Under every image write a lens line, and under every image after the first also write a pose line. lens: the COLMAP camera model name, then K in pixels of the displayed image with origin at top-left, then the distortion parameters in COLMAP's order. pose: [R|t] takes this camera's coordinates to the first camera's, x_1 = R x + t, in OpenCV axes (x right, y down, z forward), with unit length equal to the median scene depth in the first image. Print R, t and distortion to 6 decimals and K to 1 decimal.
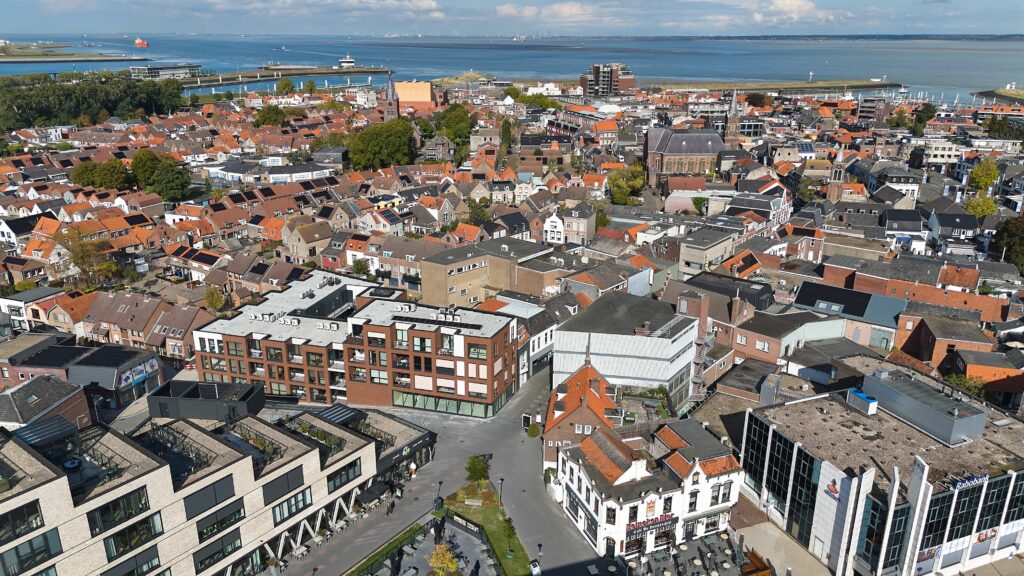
lens RADIAL K [[709.6, 0, 512.0], [0, 709.6, 288.0], [0, 0, 1]] dist [0.079391, -0.077003]
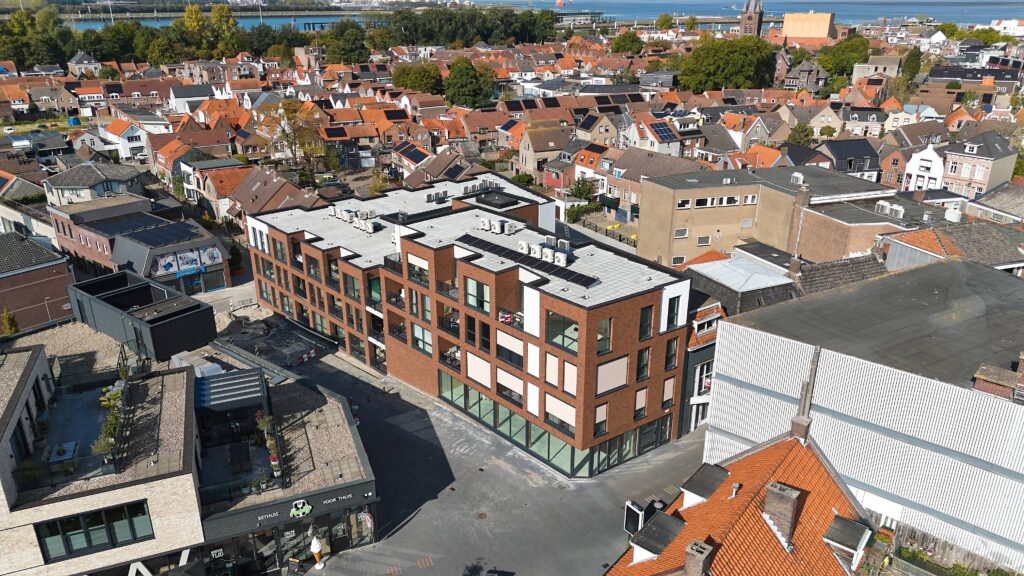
lens RADIAL K [[709.6, 0, 512.0], [0, 709.6, 288.0], [0, 0, 1]] dist [0.079391, -0.077003]
pose [[0.857256, 0.188946, -0.478969, 0.107853], [-0.166768, 0.981981, 0.088894, 0.021838], [0.487135, 0.003672, 0.873319, 0.473709]]
